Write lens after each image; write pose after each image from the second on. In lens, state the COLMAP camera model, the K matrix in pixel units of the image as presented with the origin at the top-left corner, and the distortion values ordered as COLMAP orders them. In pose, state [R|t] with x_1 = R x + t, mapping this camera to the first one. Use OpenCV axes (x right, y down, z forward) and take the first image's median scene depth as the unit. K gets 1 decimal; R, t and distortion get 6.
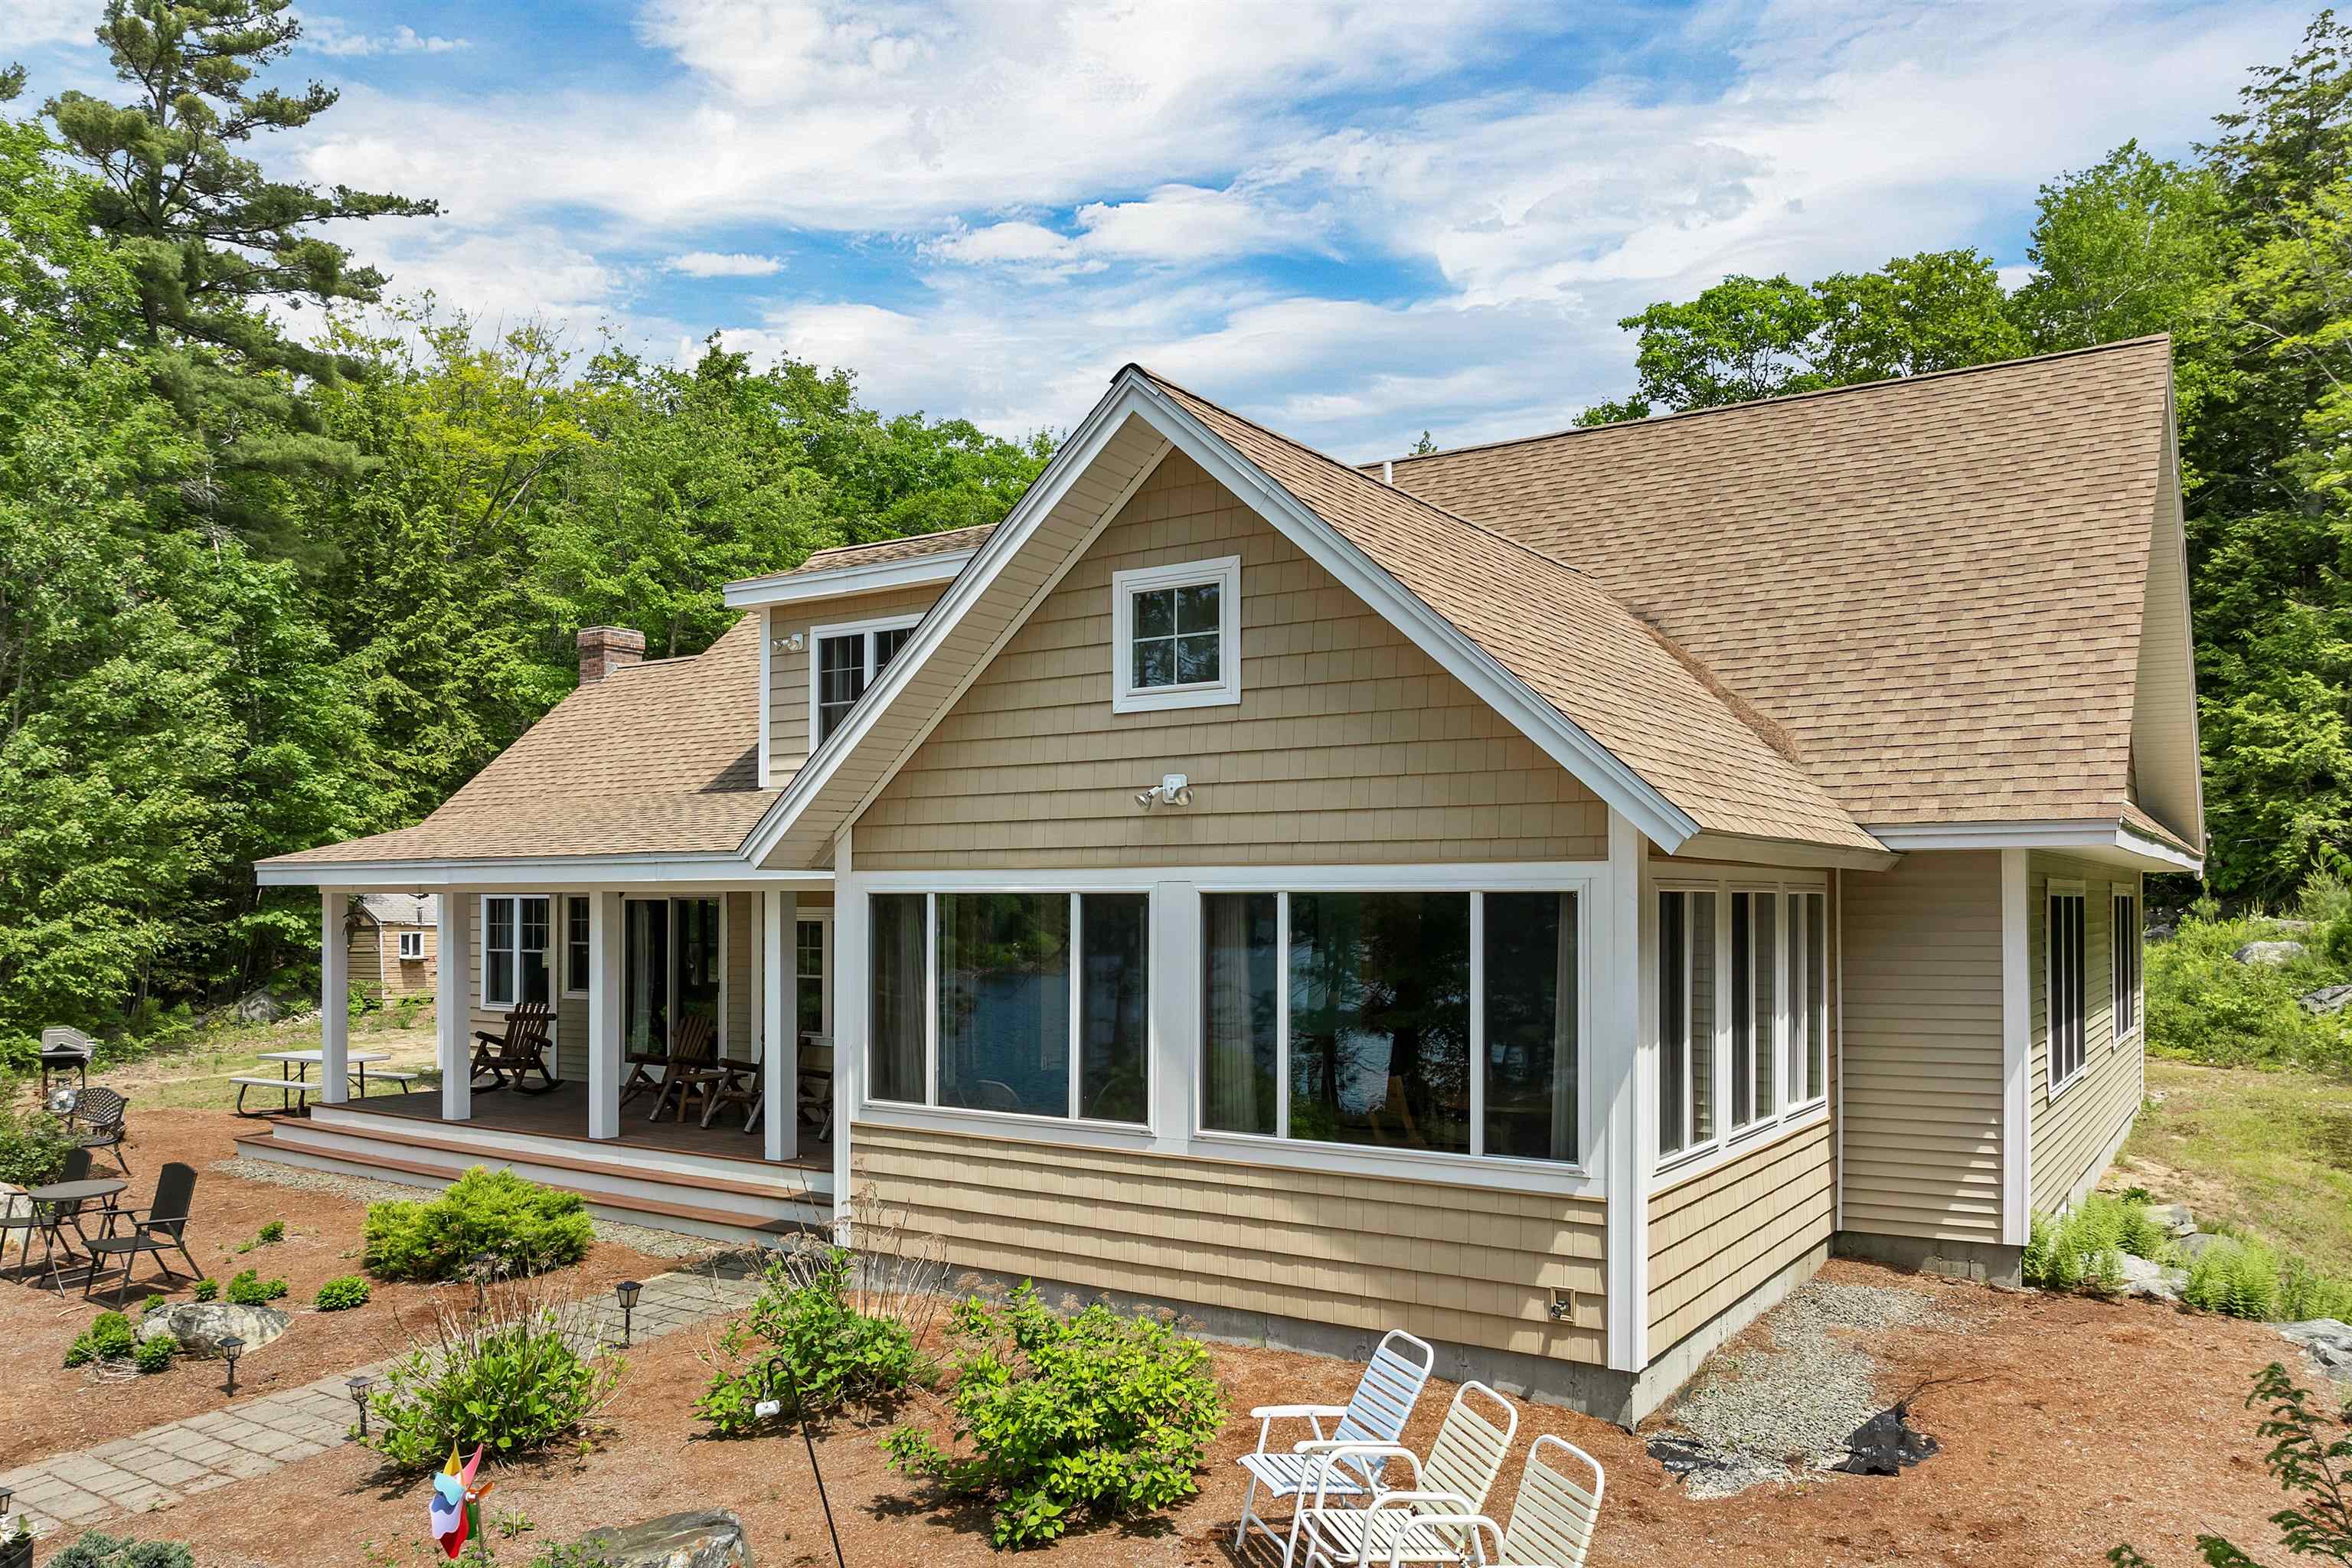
lens RADIAL K [[1679.6, 0, 1175.3], [0, 1679.6, 853.1], [0, 0, 1]] dist [-0.031250, 0.015777]
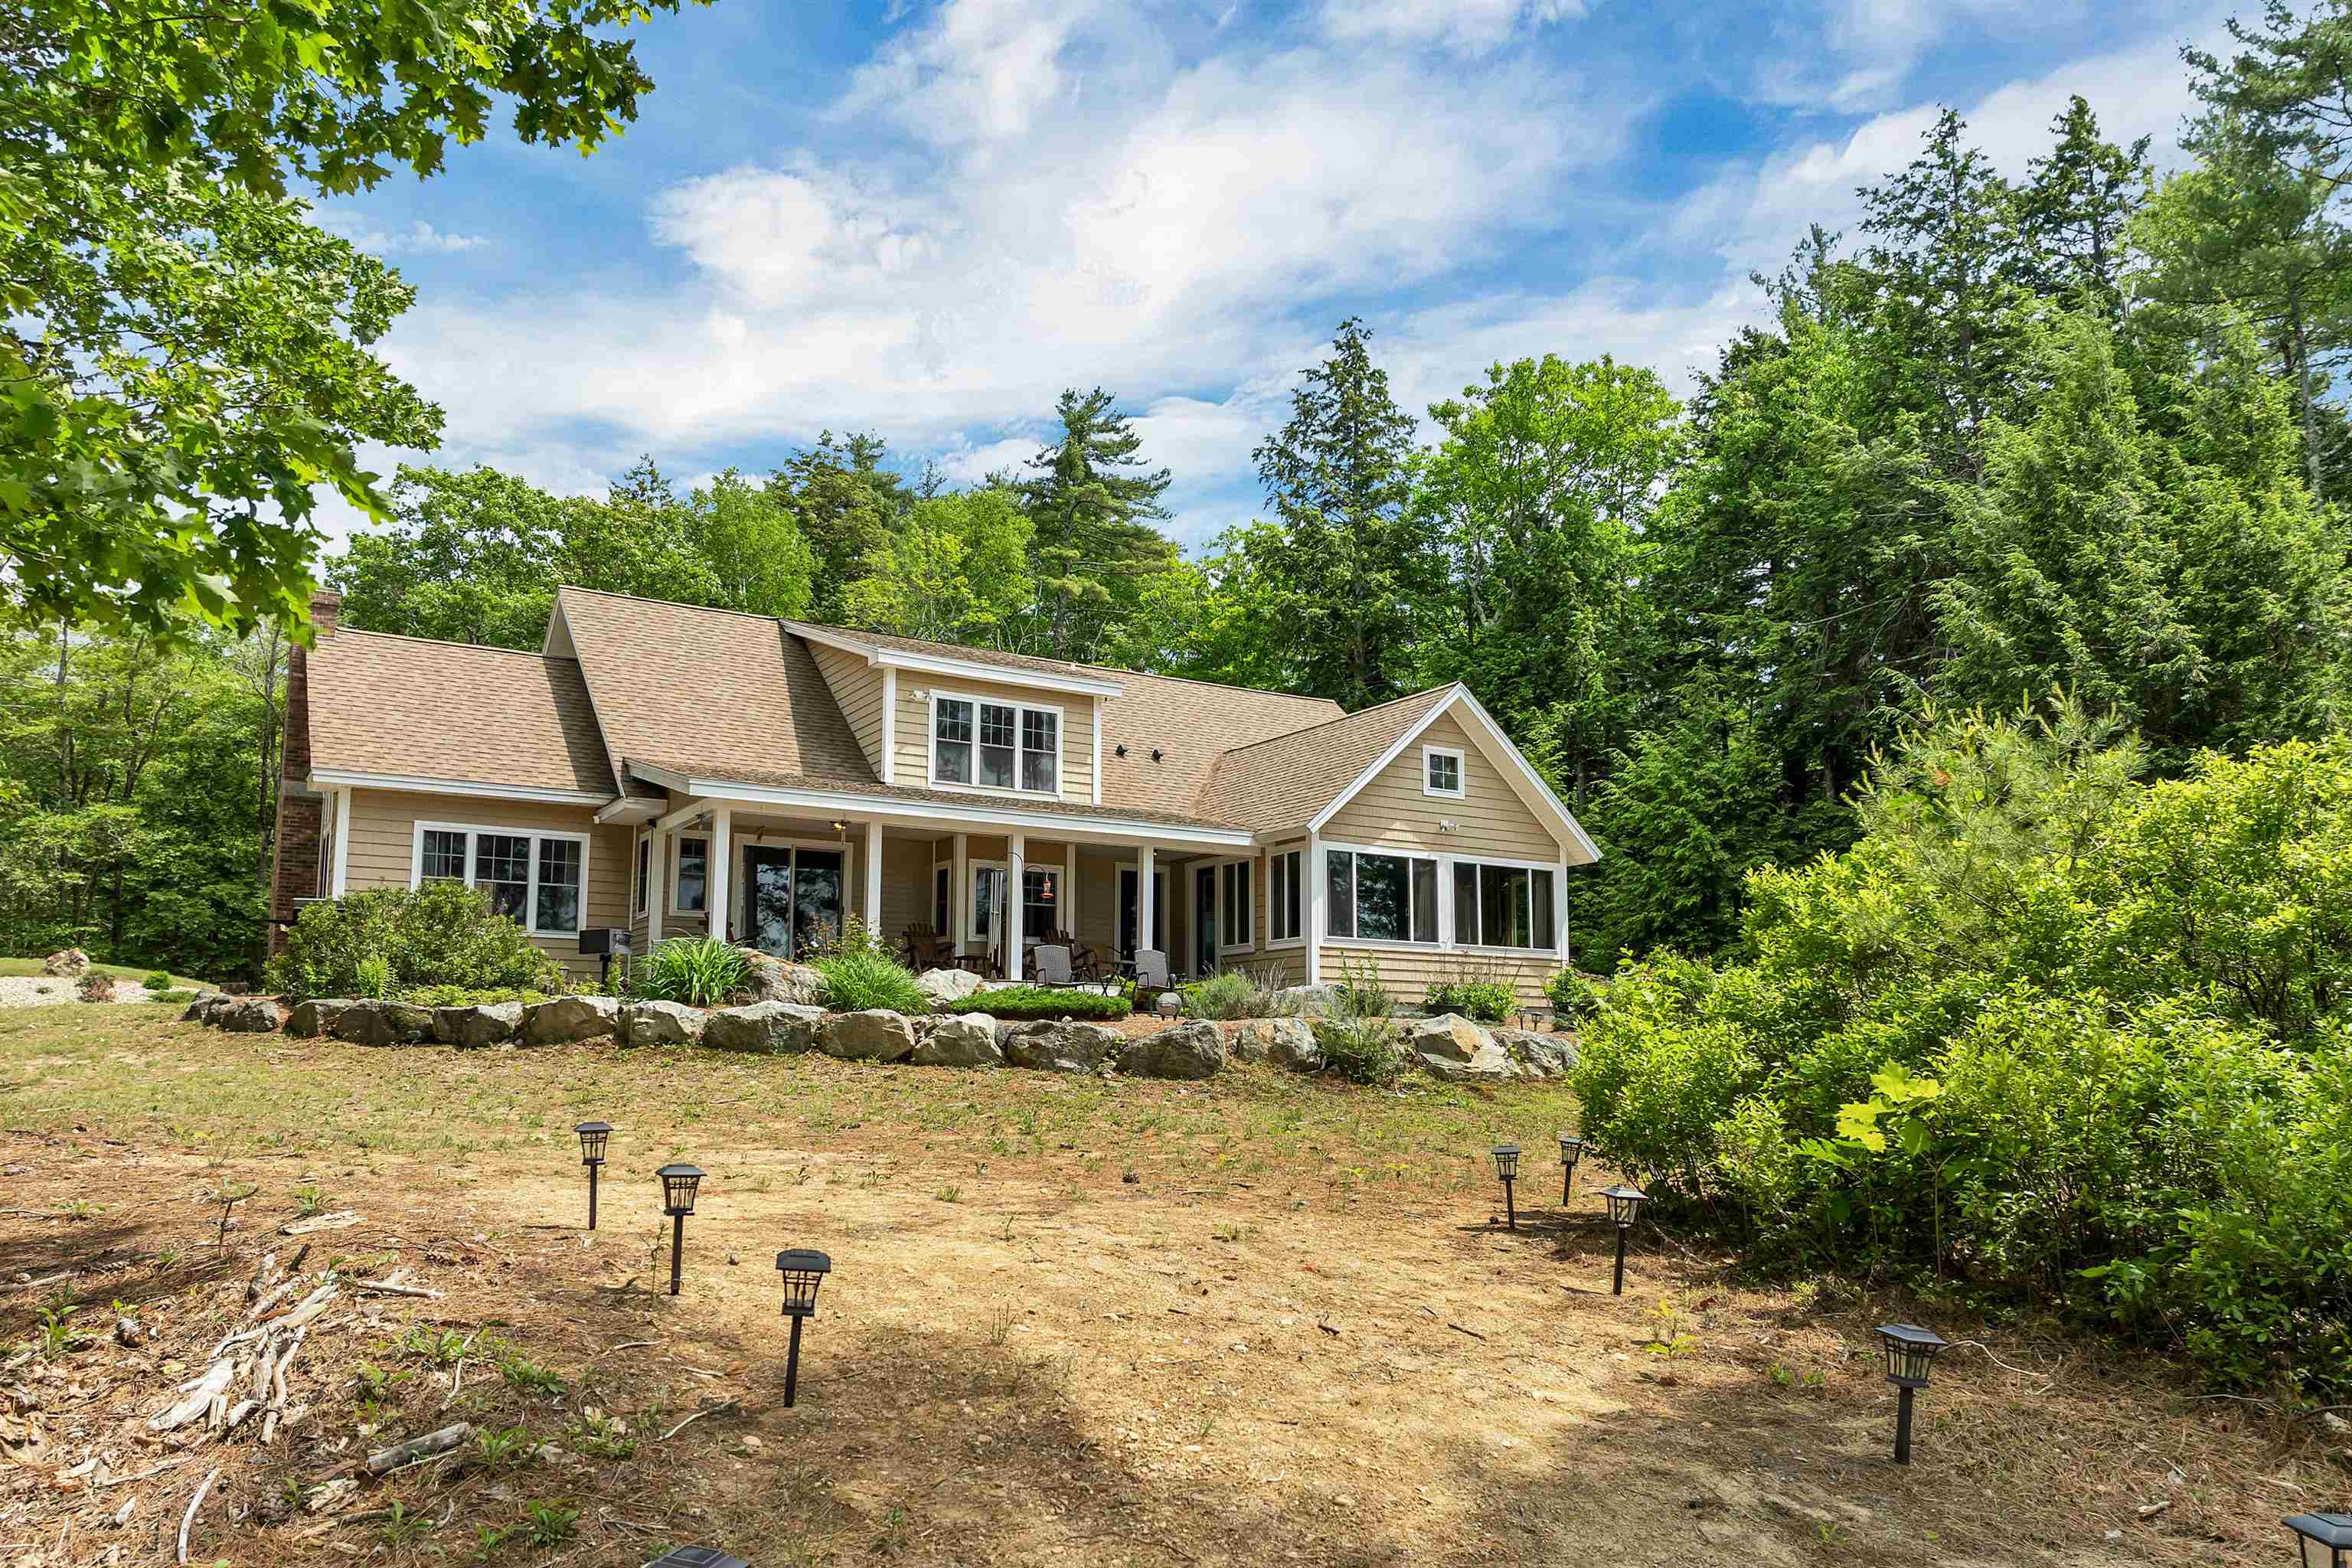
lens RADIAL K [[1679.6, 0, 1176.5], [0, 1679.6, 786.5], [0, 0, 1]] dist [-0.031250, 0.015777]
pose [[0.419798, 0.157063, 0.893925, -0.846143], [-0.031887, 0.986857, -0.158417, 0.111838], [-0.907057, 0.037999, 0.419288, 0.065690]]
